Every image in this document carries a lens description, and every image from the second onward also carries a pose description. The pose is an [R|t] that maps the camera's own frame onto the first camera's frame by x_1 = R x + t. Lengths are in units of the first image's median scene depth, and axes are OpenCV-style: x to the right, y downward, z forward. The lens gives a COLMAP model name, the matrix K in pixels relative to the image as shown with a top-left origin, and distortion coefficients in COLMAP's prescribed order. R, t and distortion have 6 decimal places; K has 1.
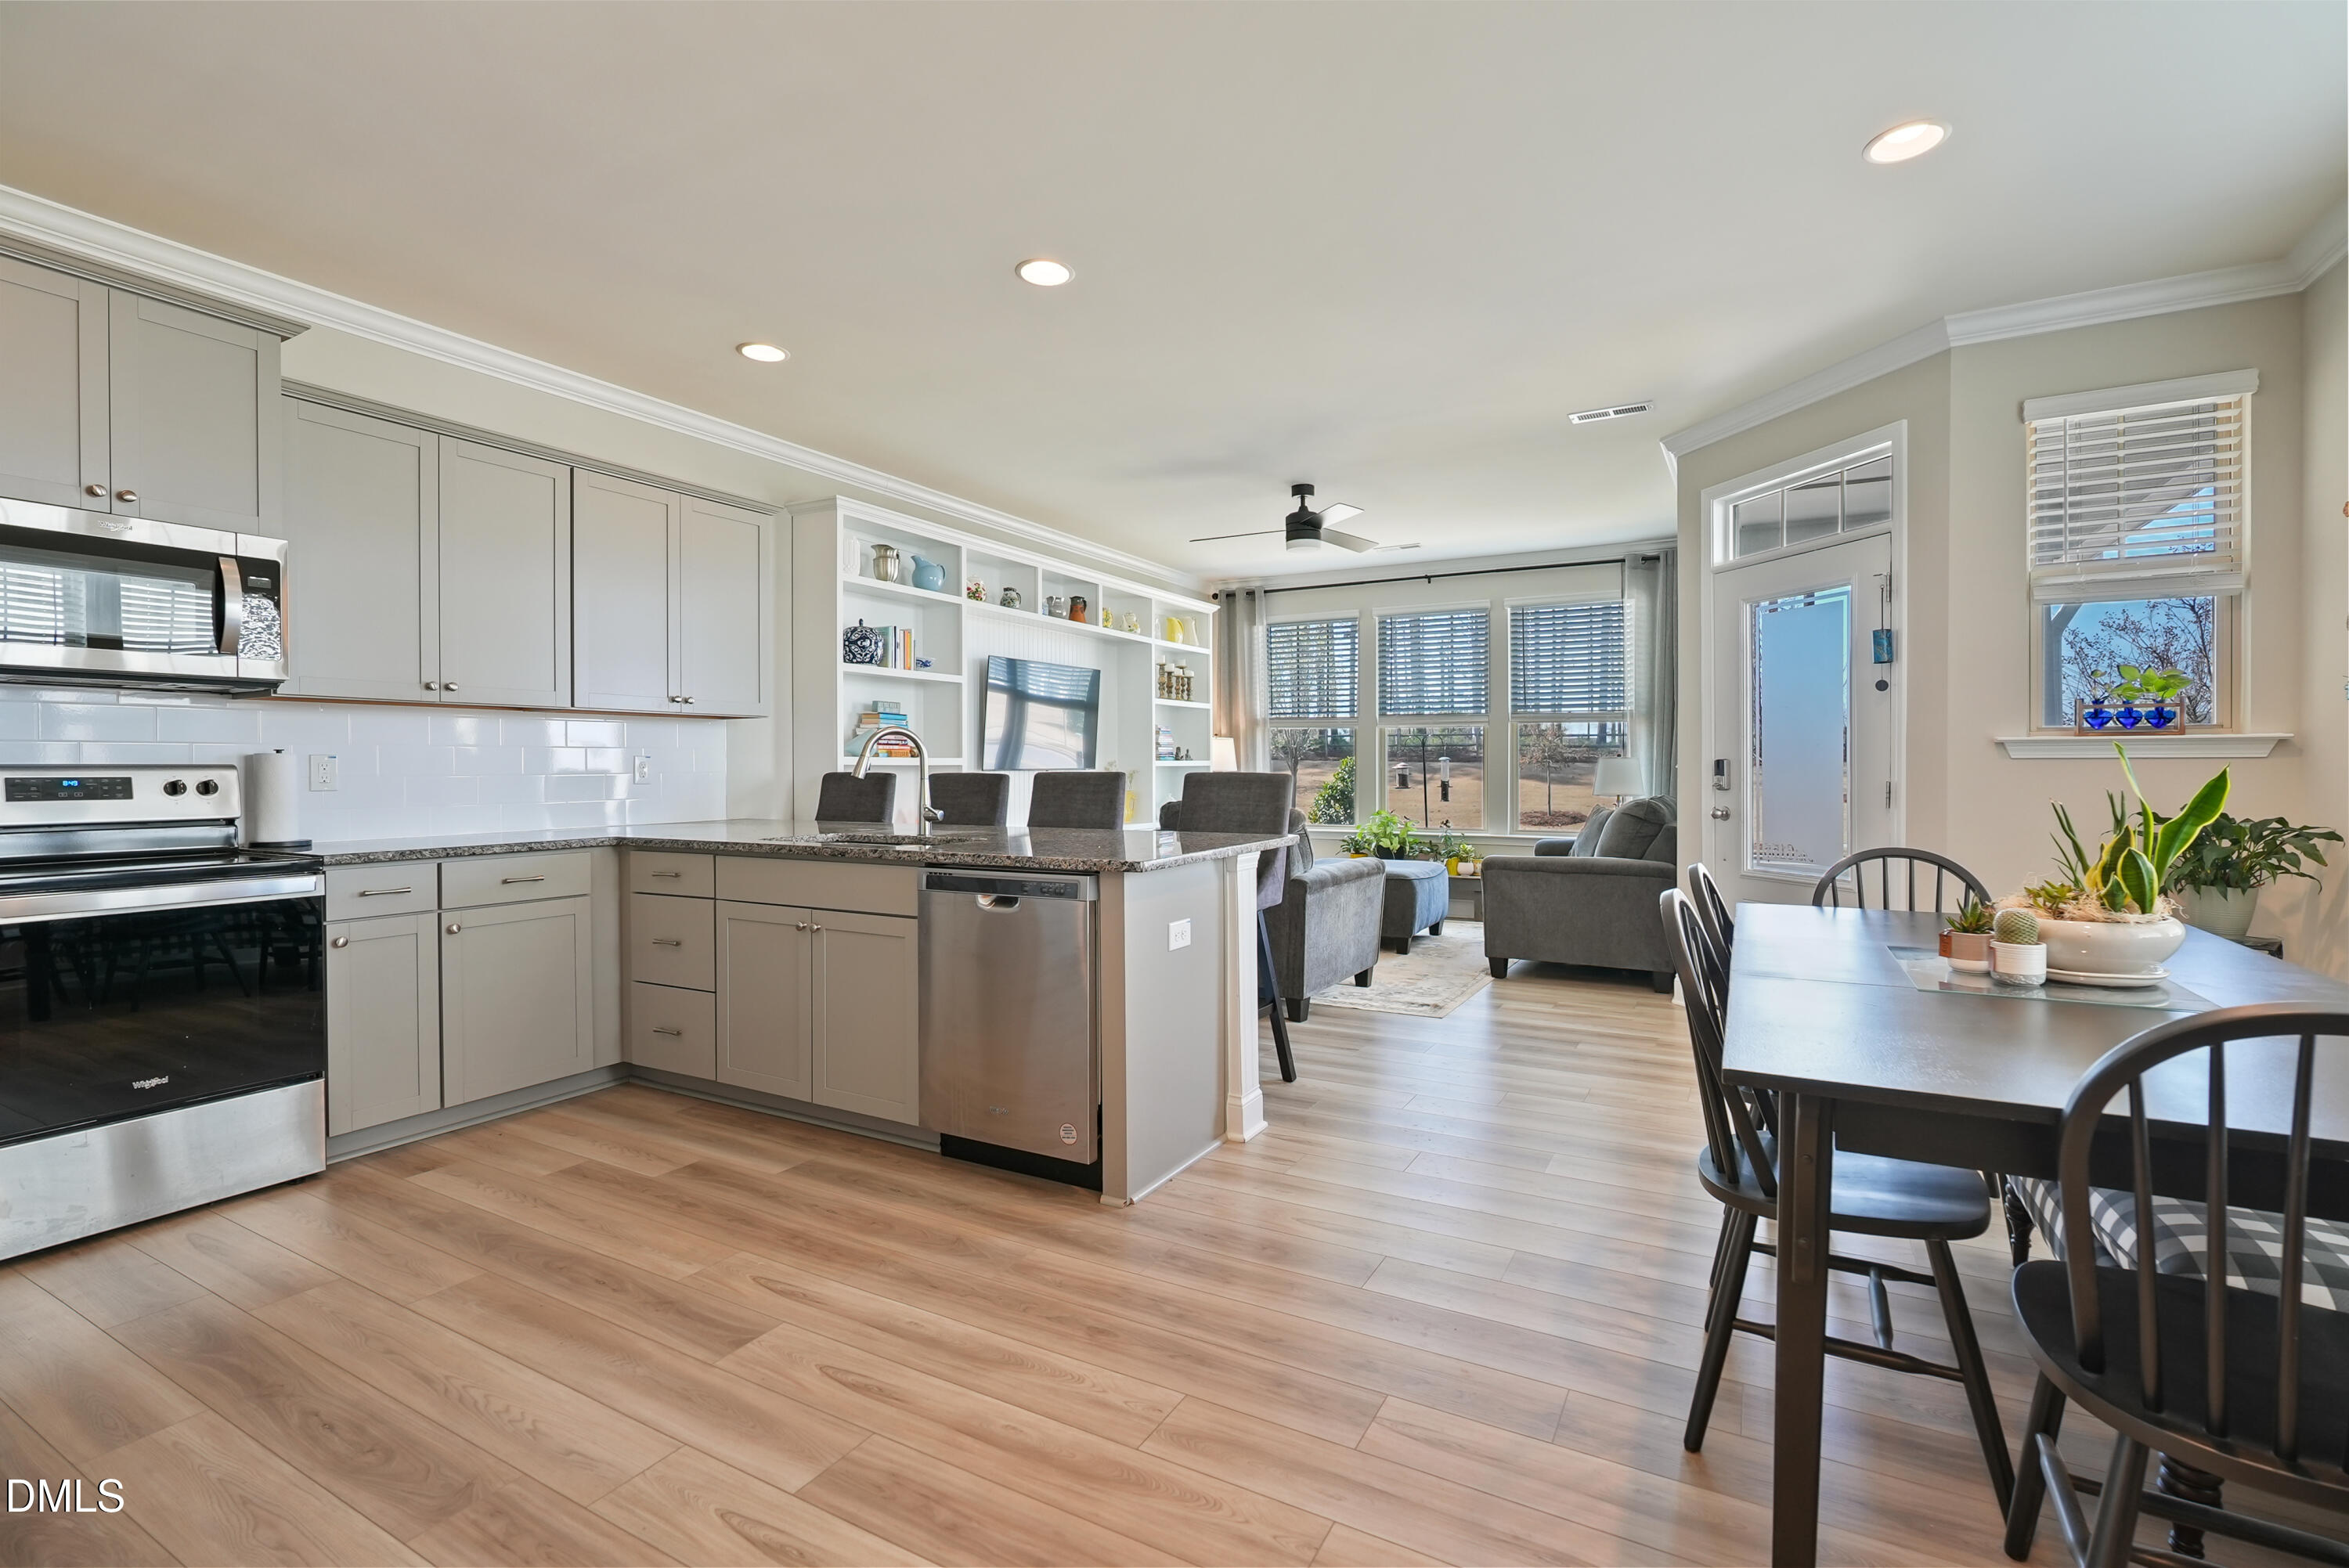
lens RADIAL K [[1075.6, 0, 1136.9], [0, 1075.6, 765.5], [0, 0, 1]] dist [-0.001746, 0.001464]
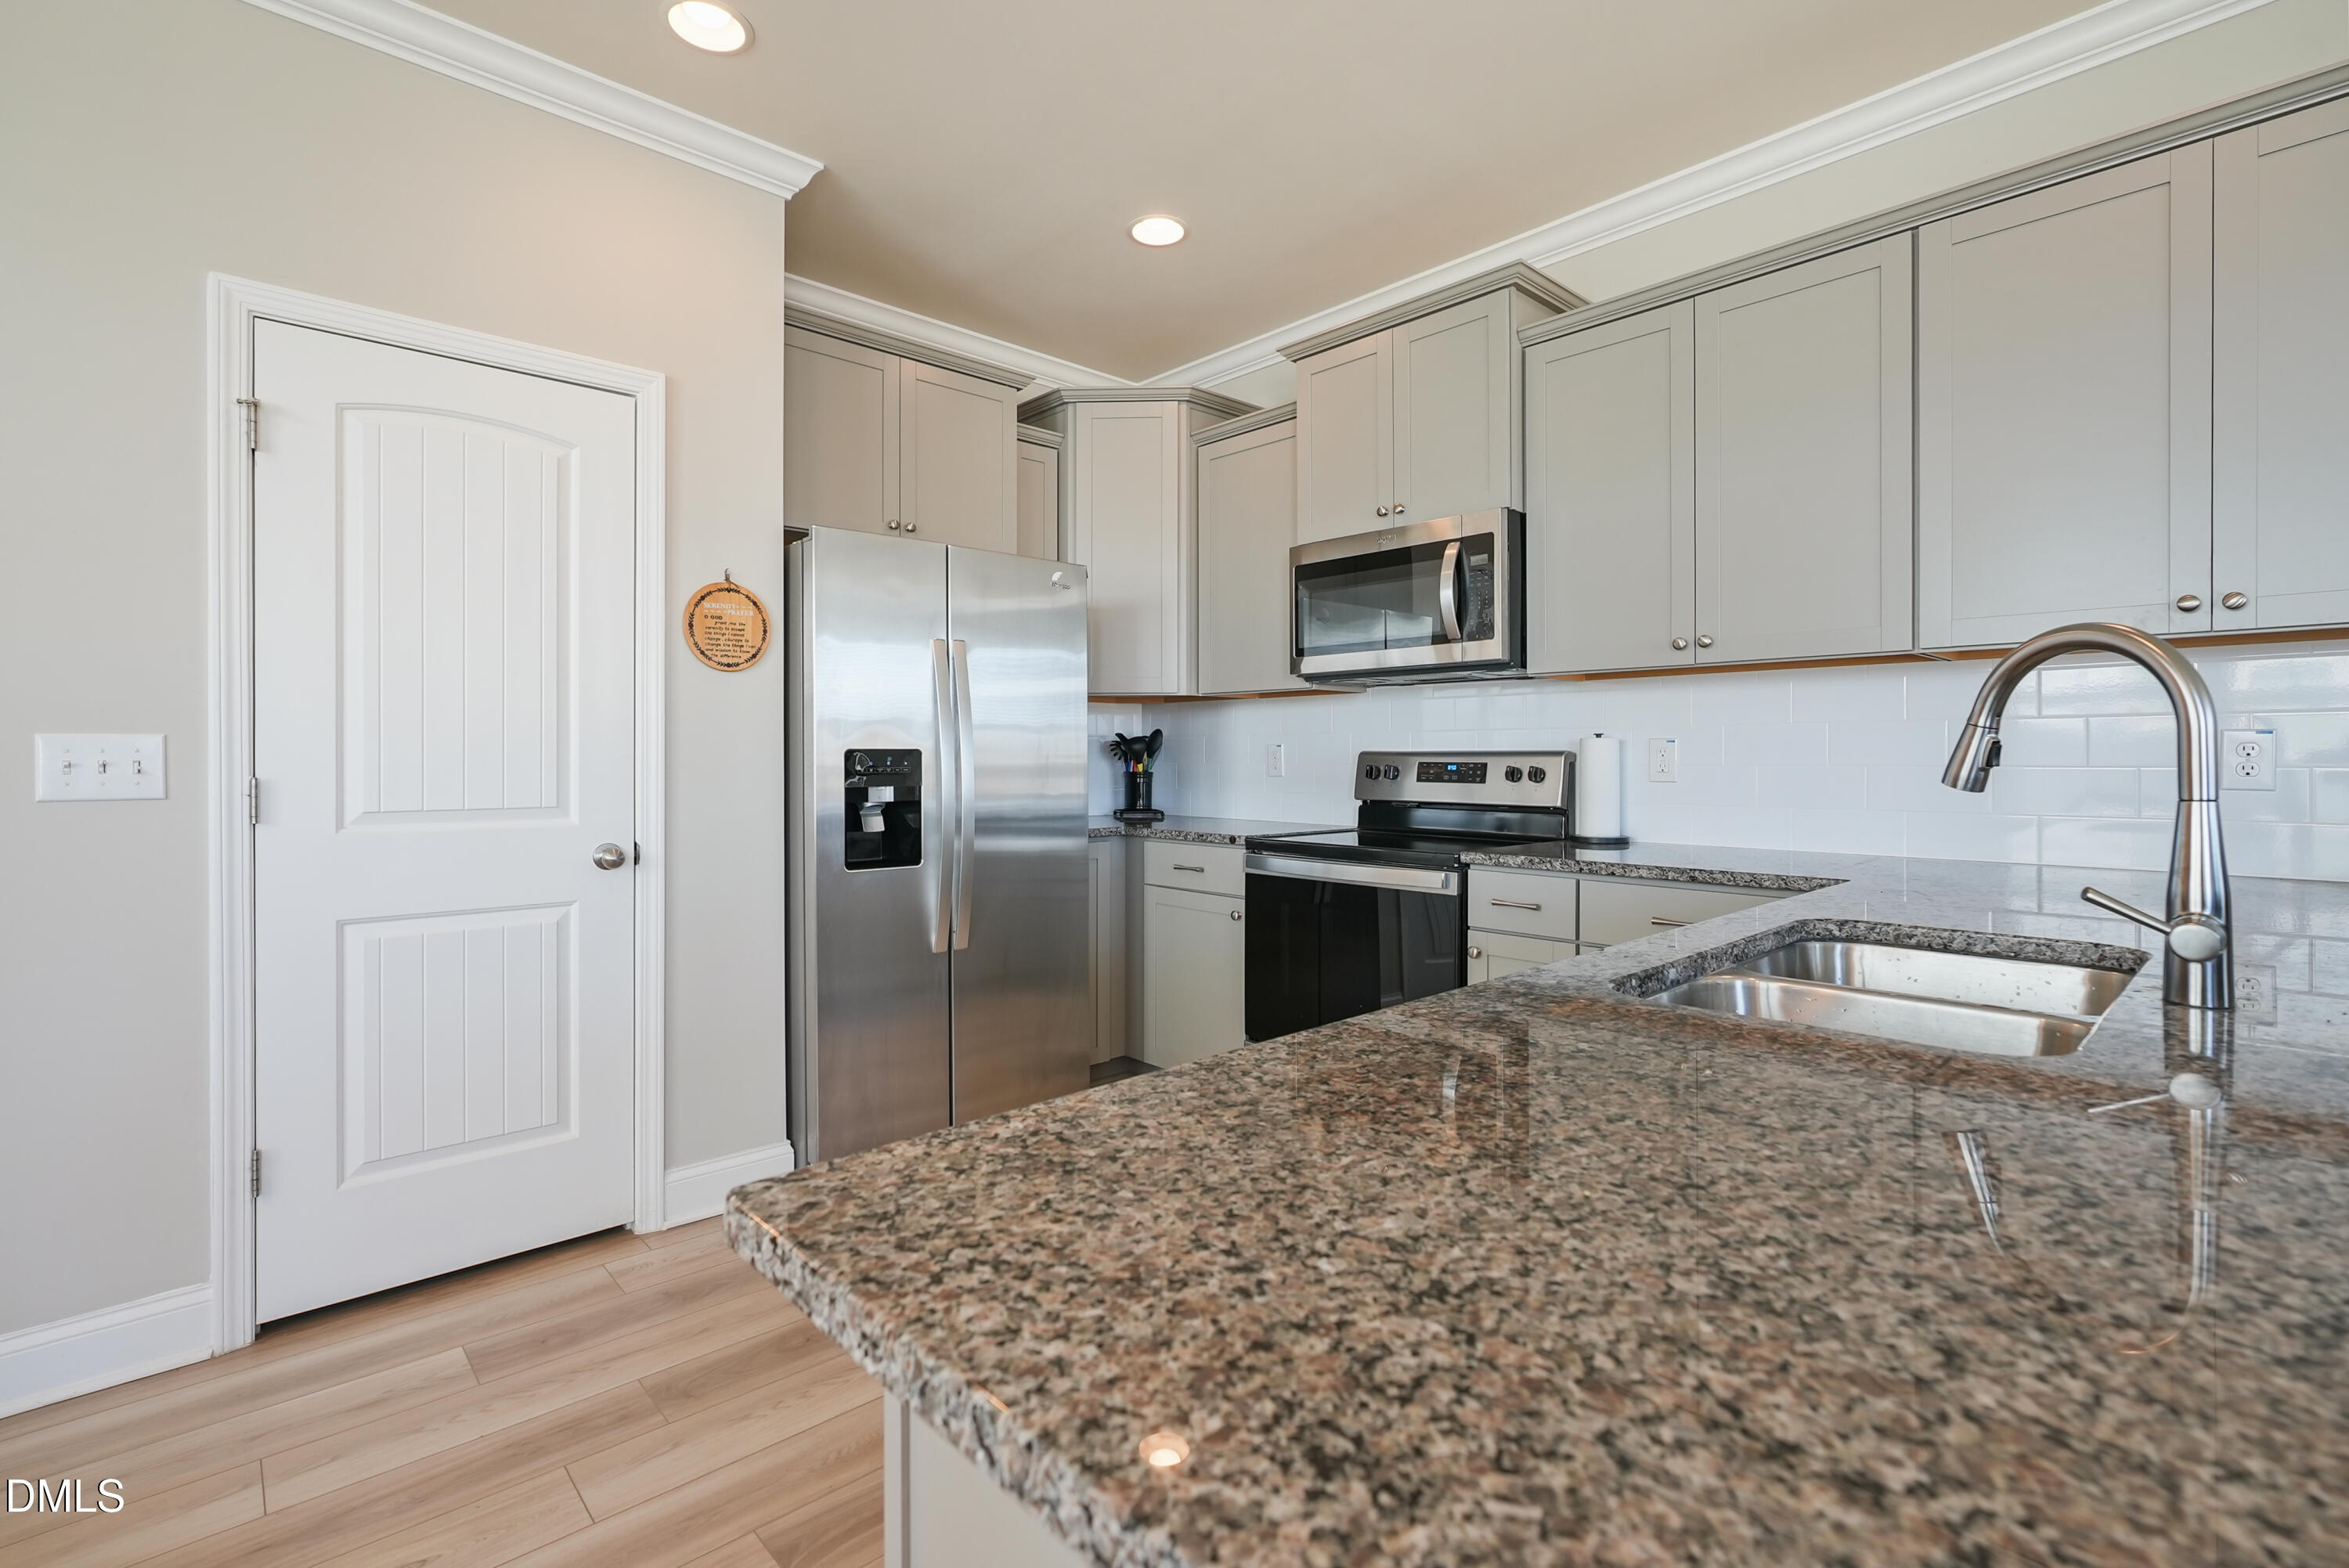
lens RADIAL K [[1075.6, 0, 1157.5], [0, 1075.6, 753.8], [0, 0, 1]] dist [-0.001746, 0.001464]
pose [[-0.285005, 0.002433, -0.958523, 0.167201], [0.001843, 0.999996, 0.001990, -0.000752], [0.958524, -0.001199, -0.285009, 0.930296]]
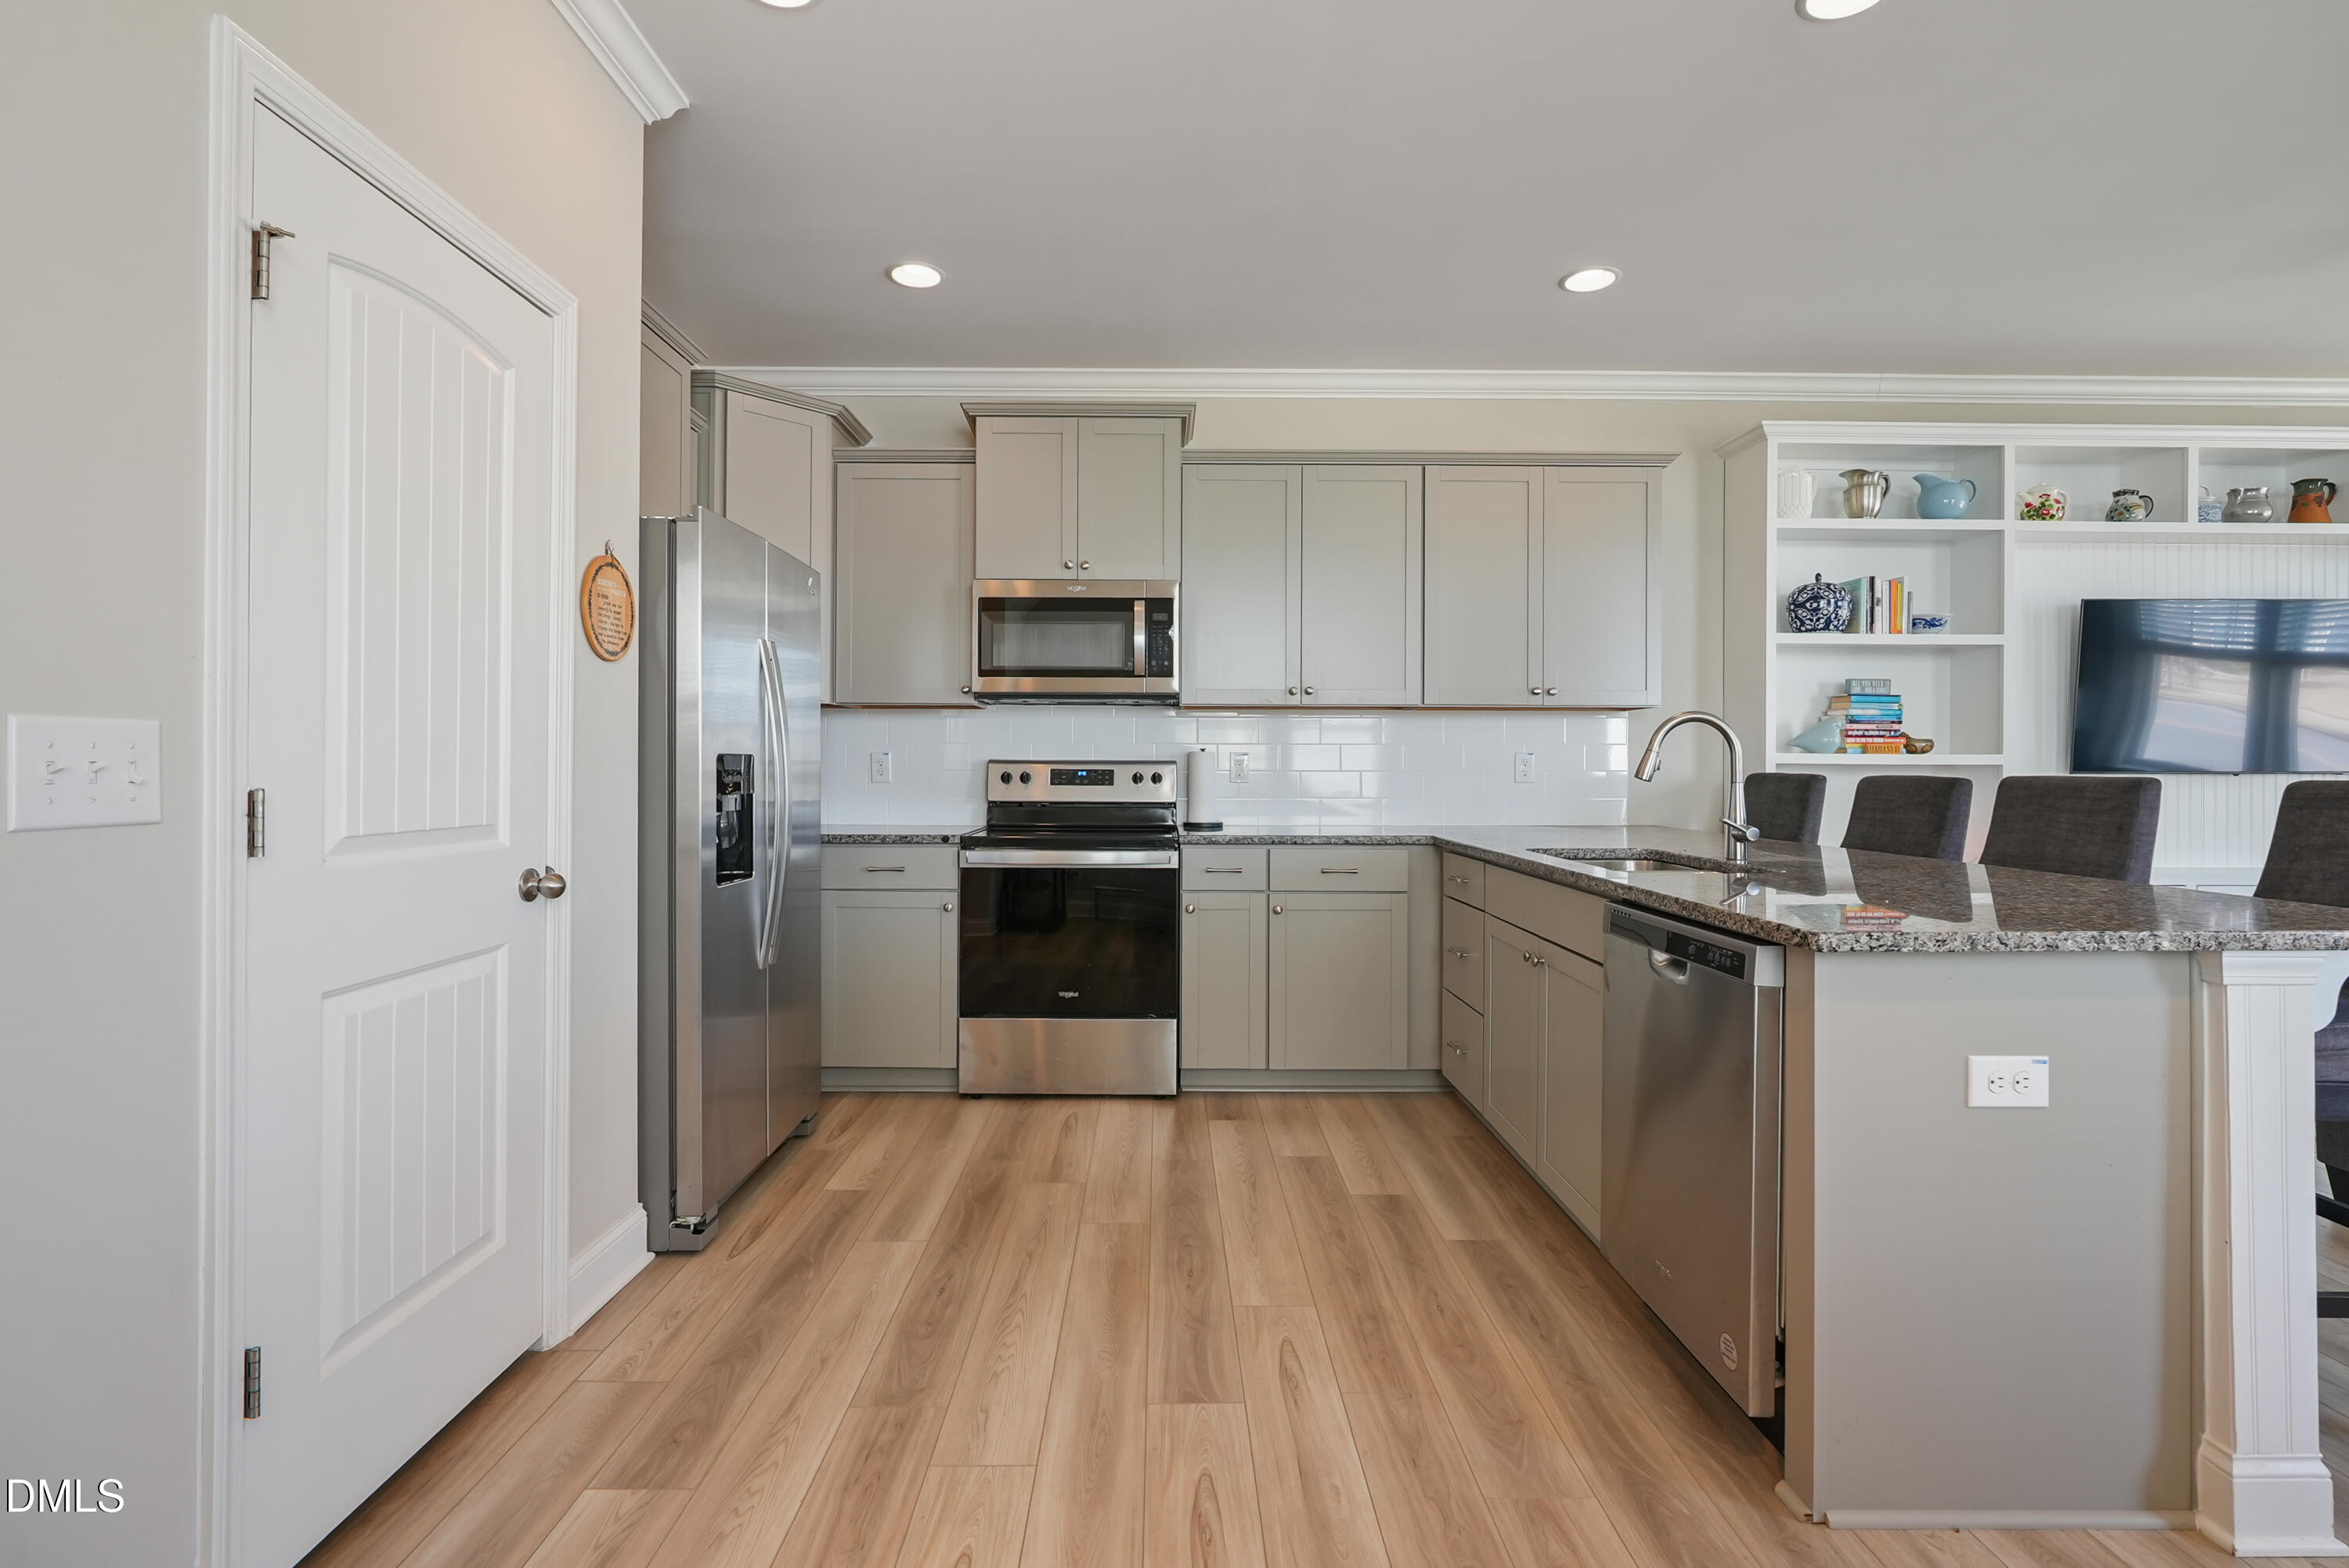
lens RADIAL K [[1075.6, 0, 1169.4], [0, 1075.6, 761.5], [0, 0, 1]] dist [-0.001746, 0.001464]
pose [[0.514041, 0.002598, -0.857761, 0.258255], [-0.005689, 0.999984, -0.000381, 0.000492], [0.857746, 0.005076, 0.514048, 0.335403]]
